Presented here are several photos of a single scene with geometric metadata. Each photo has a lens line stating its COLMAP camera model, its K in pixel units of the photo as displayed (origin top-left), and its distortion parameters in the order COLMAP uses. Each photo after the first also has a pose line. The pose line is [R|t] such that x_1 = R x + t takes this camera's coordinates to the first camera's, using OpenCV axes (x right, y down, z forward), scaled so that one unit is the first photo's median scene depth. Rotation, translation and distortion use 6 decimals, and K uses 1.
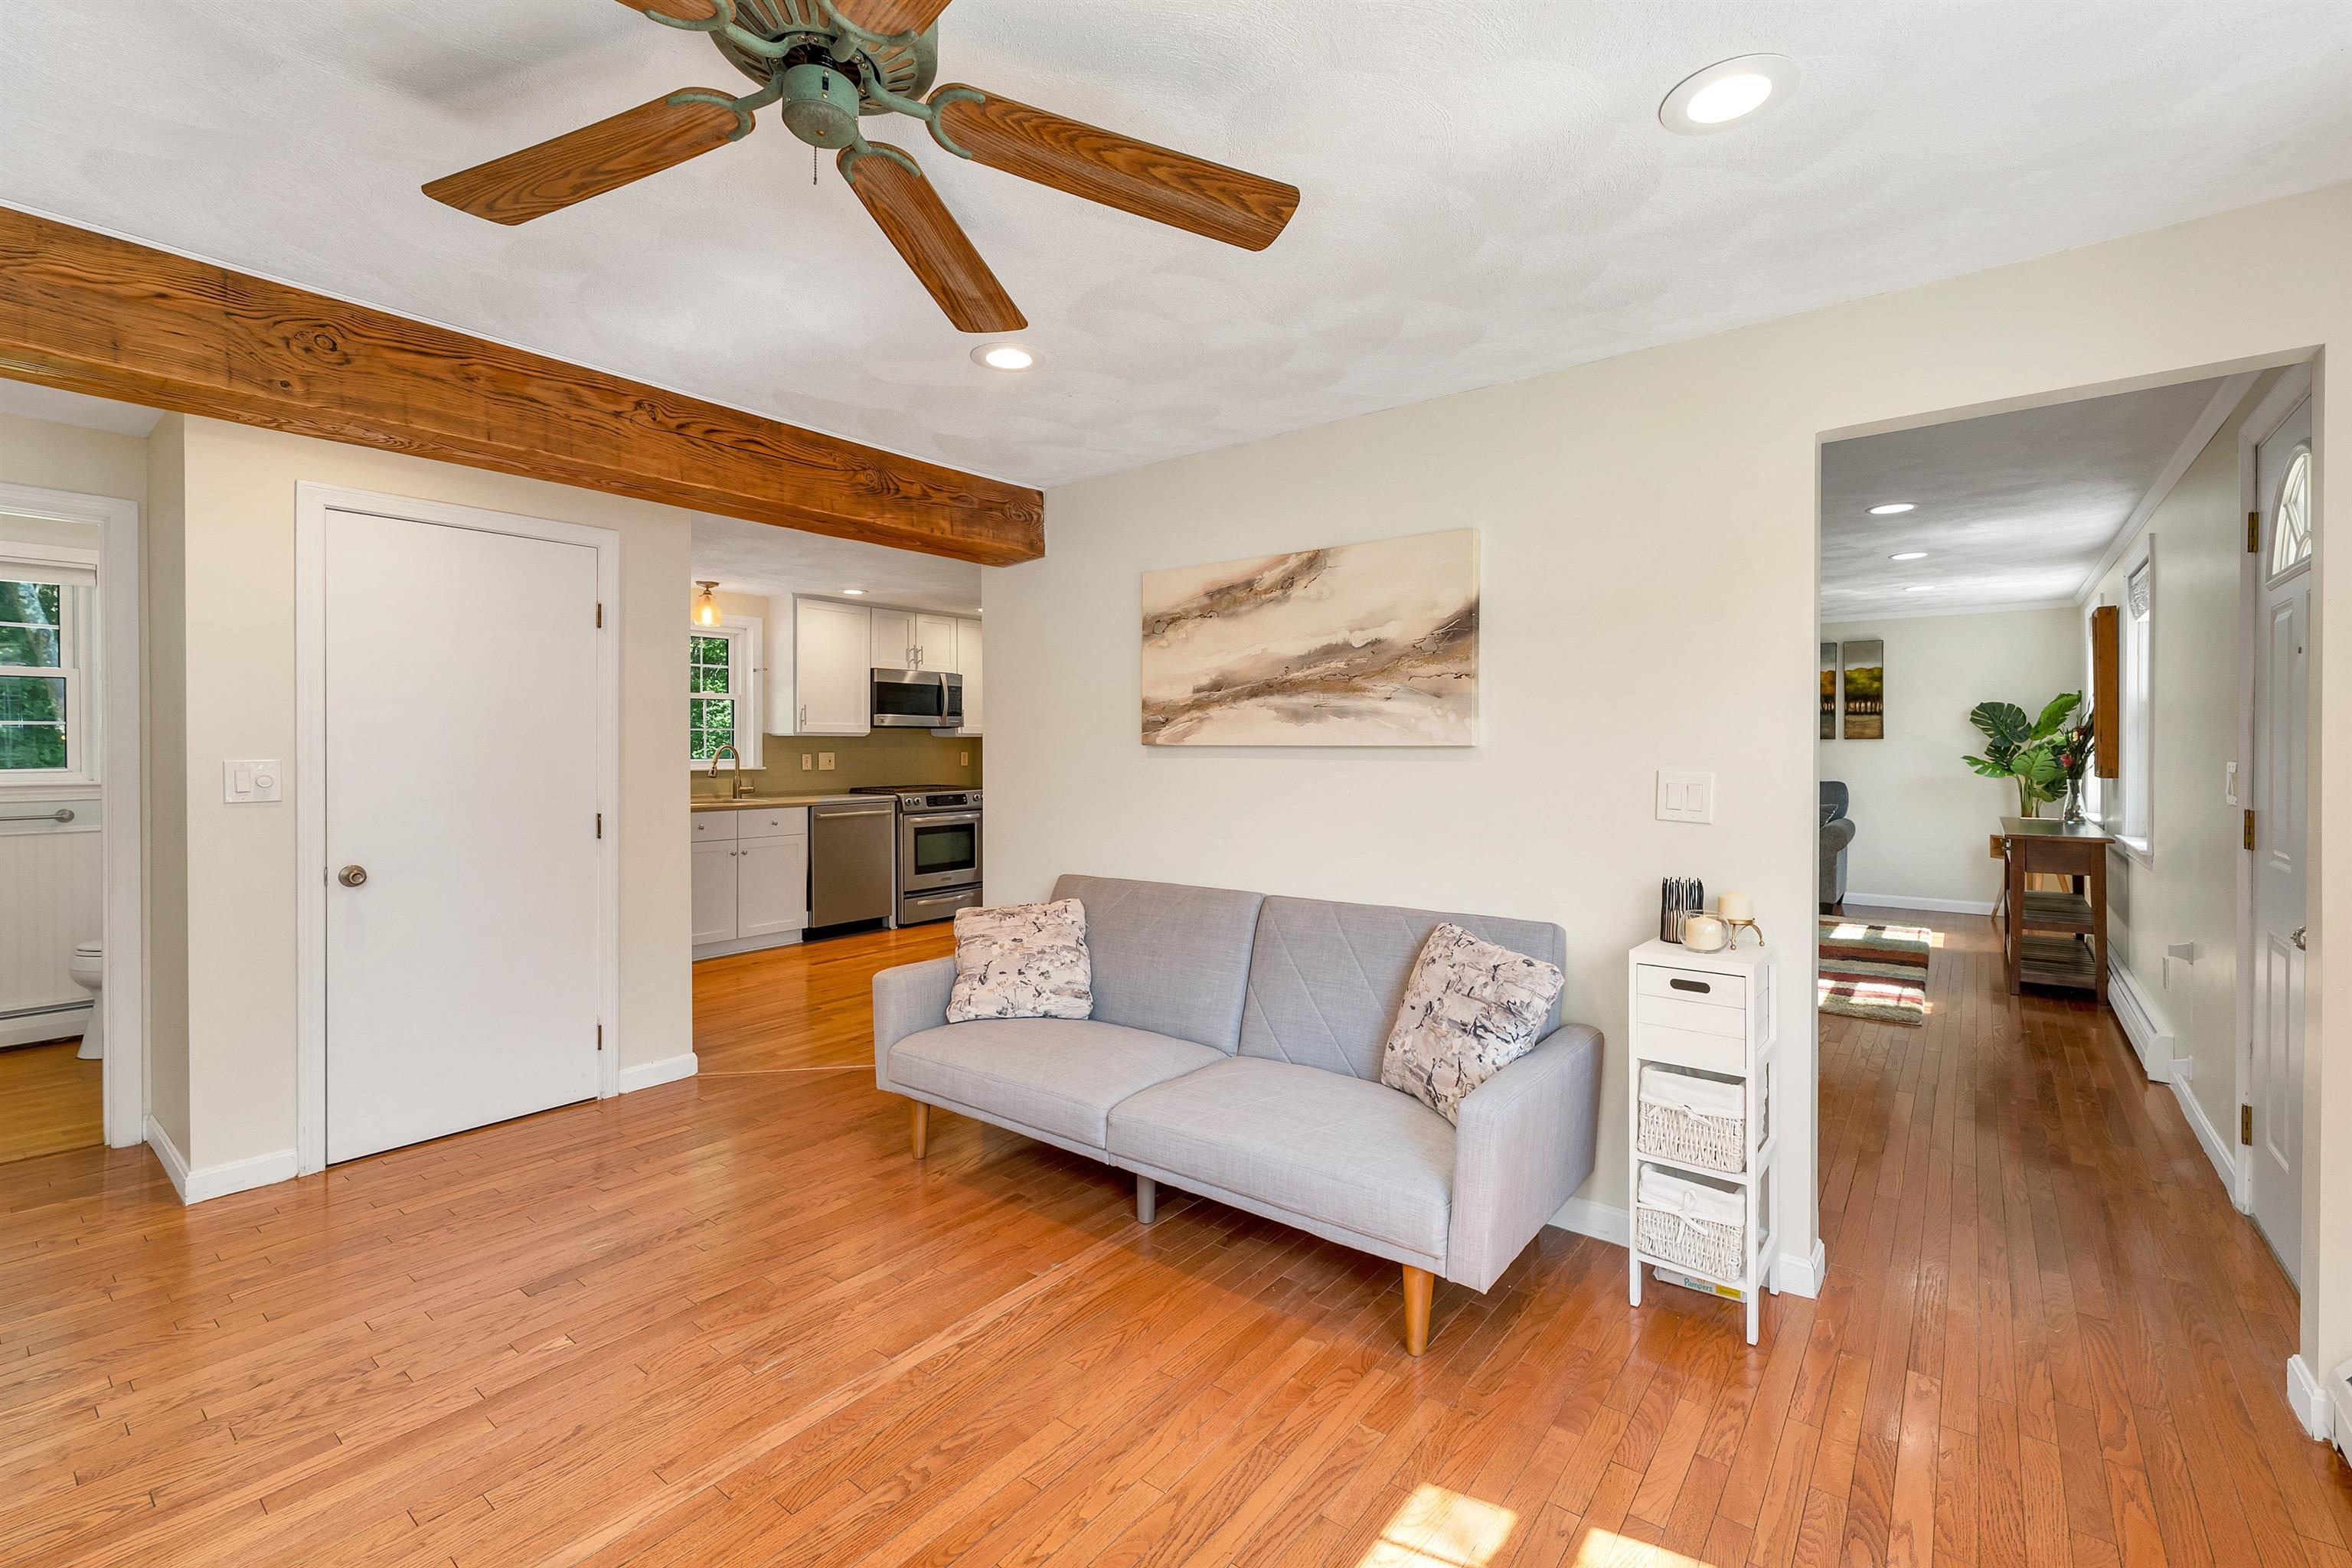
lens RADIAL K [[1081.3, 0, 1206.3], [0, 1081.3, 751.0], [0, 0, 1]] dist [-0.001365, -0.001732]
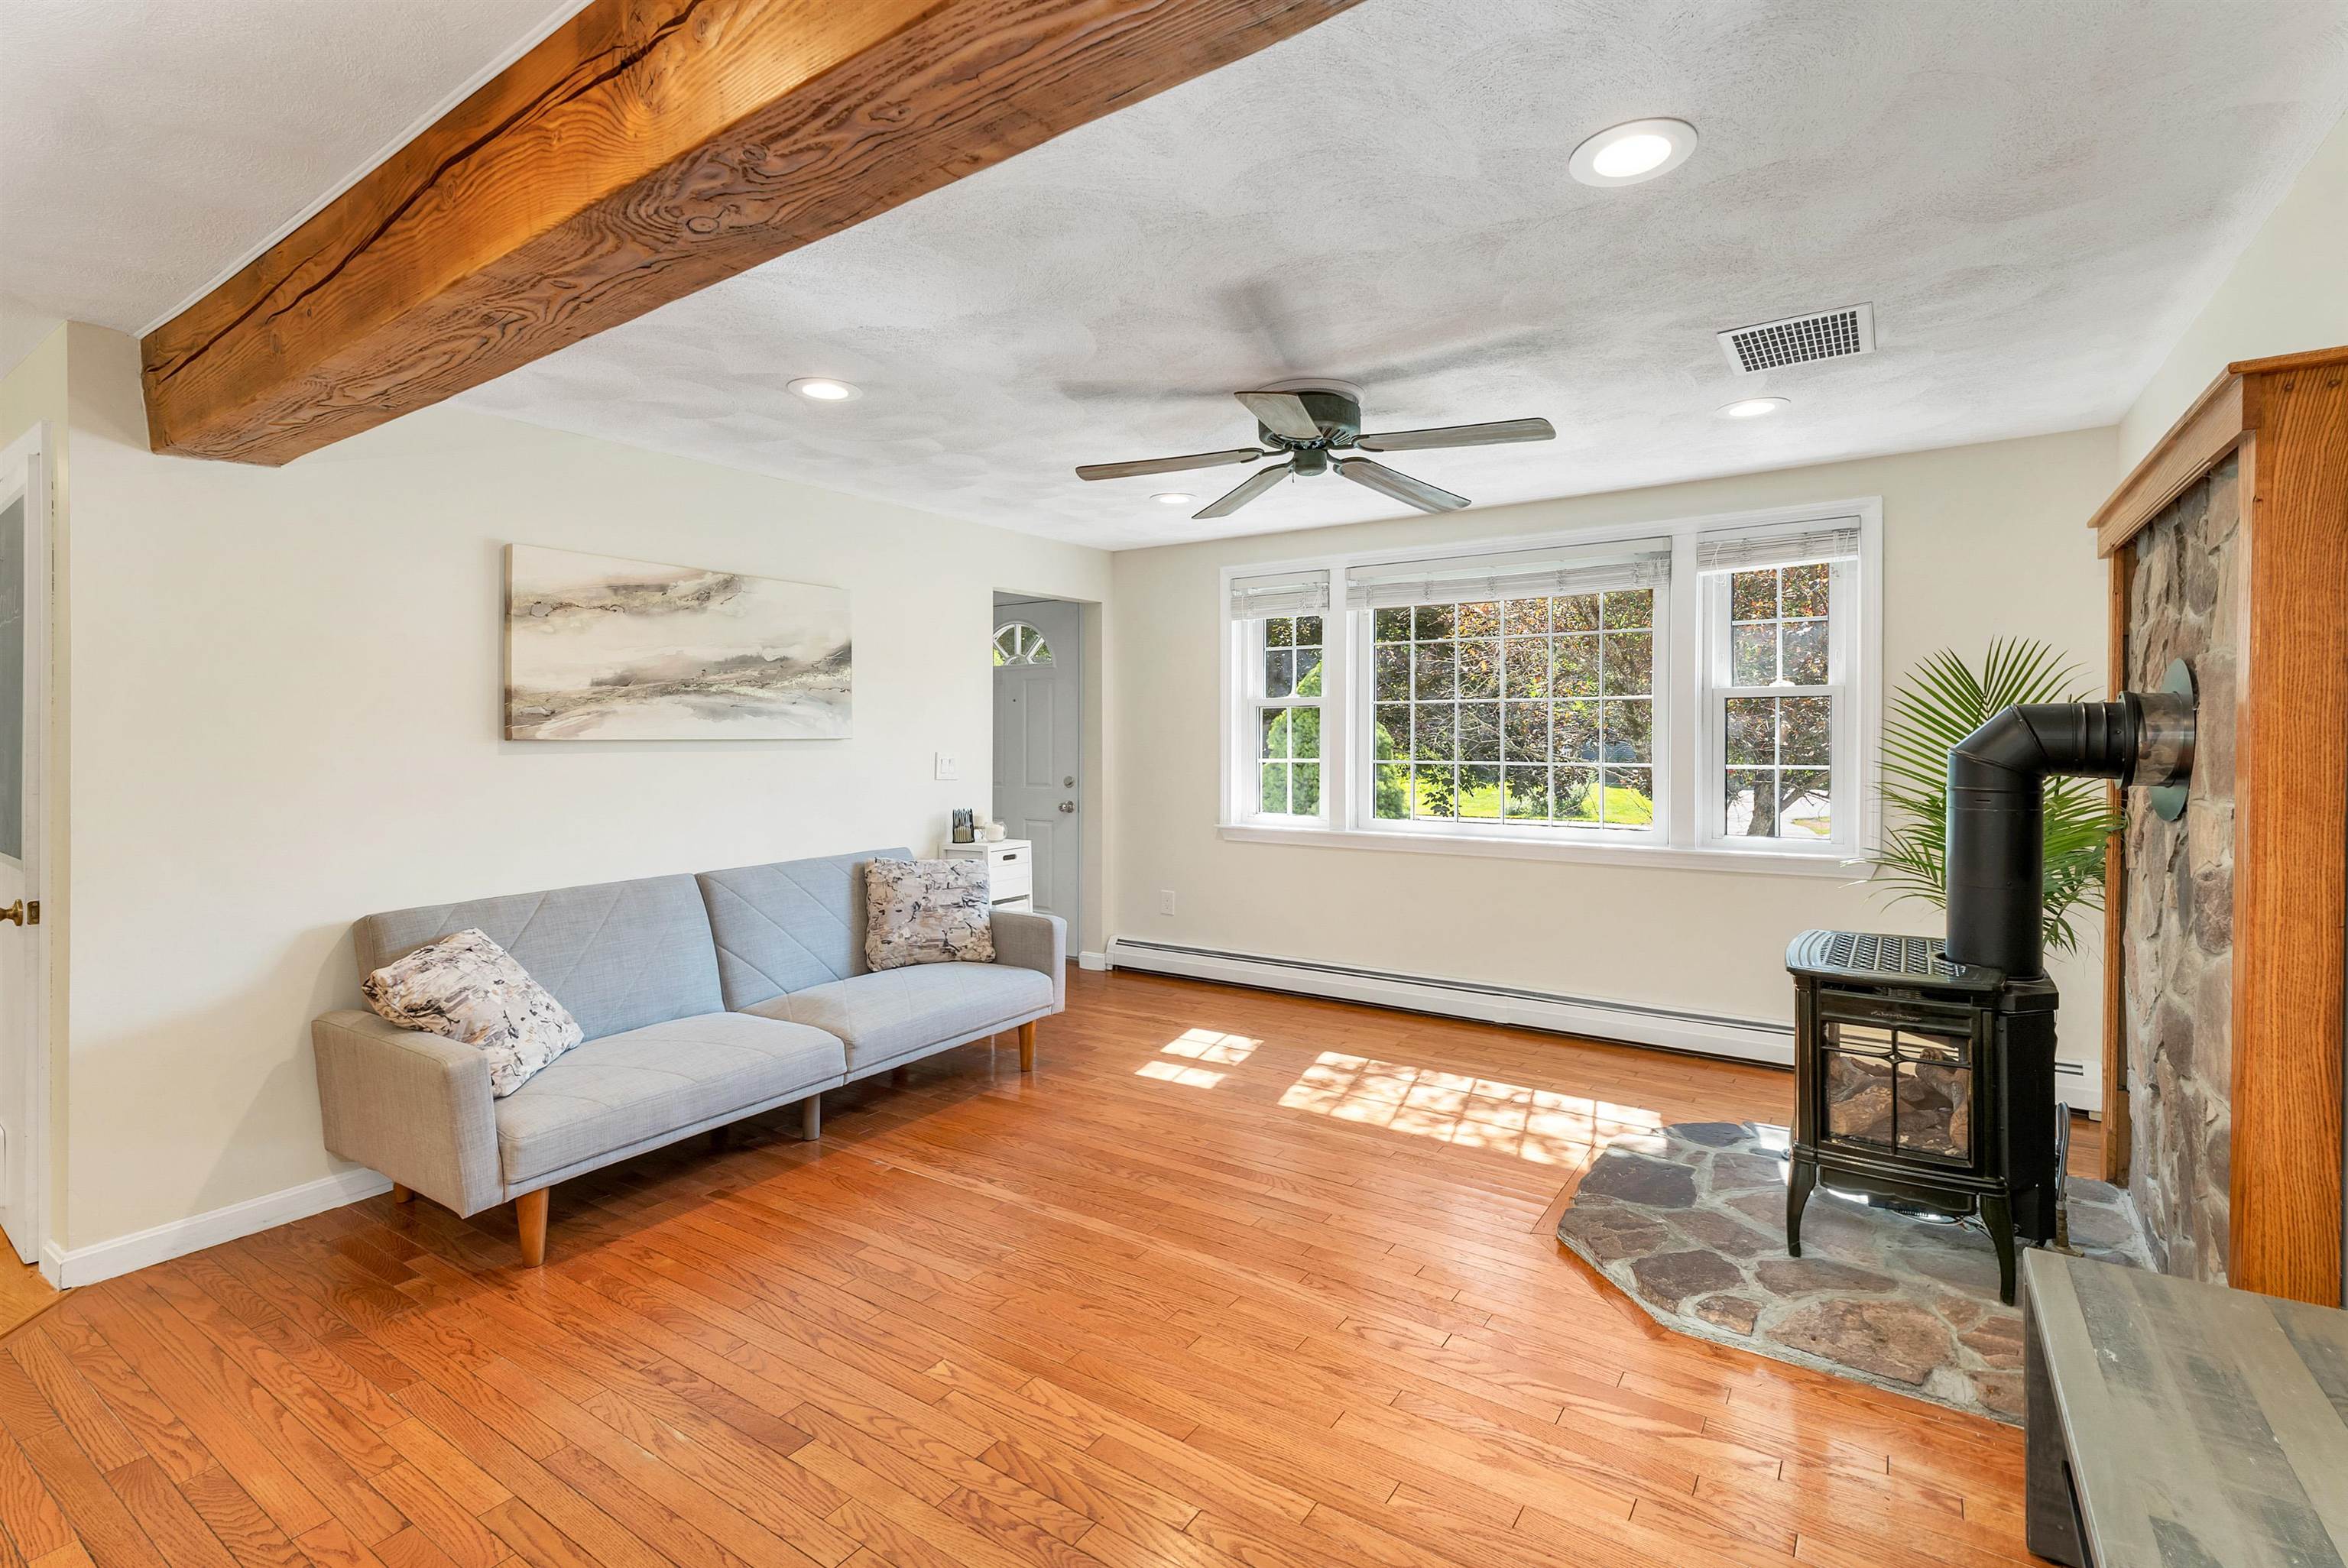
lens RADIAL K [[997.4, 0, 1161.2], [0, 997.4, 755.4], [0, 0, 1]] dist [0.002292, -0.001422]
pose [[-0.049436, -0.020847, 0.998560, -0.483598], [0.007107, 0.999749, 0.021224, -0.003299], [-0.998752, 0.008146, -0.049276, 0.276709]]
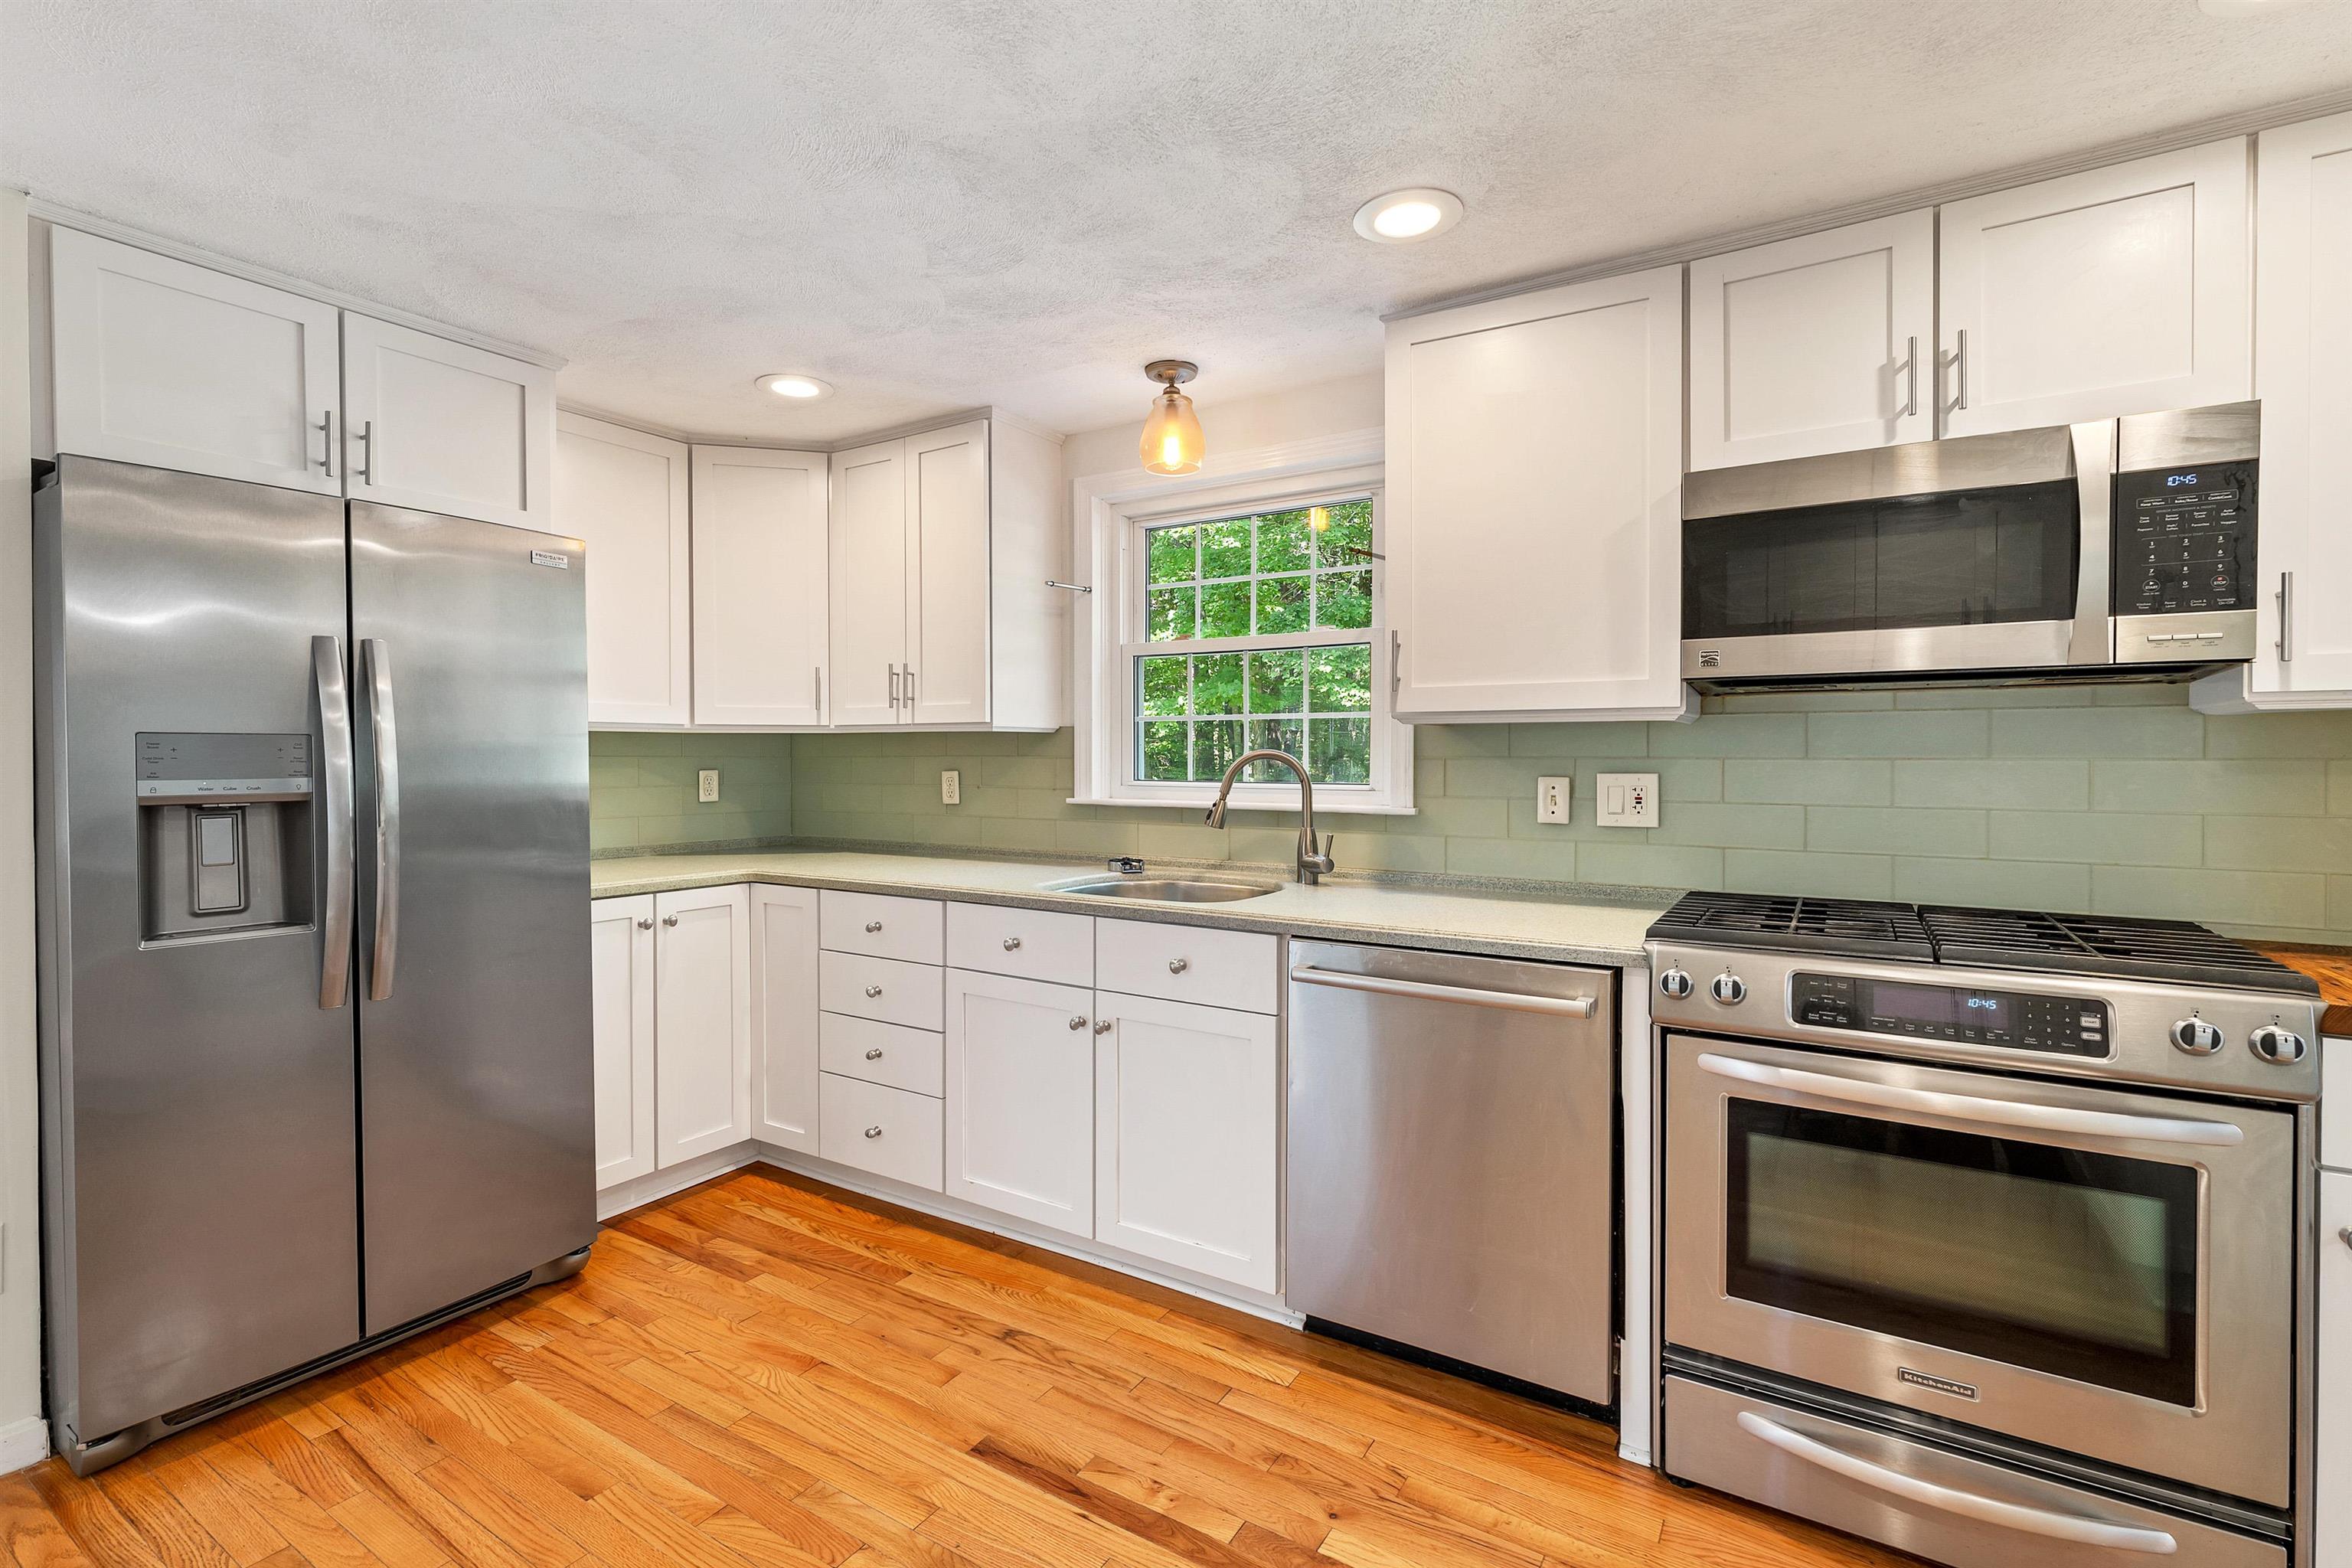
lens RADIAL K [[999.2, 0, 1216.0], [0, 999.2, 756.5], [0, 0, 1]] dist [0.002292, -0.001422]
pose [[0.088942, 0.003665, -0.996030, -0.062834], [-0.008002, 0.999964, 0.002965, -0.003837], [0.996005, 0.007706, 0.088968, 0.887200]]
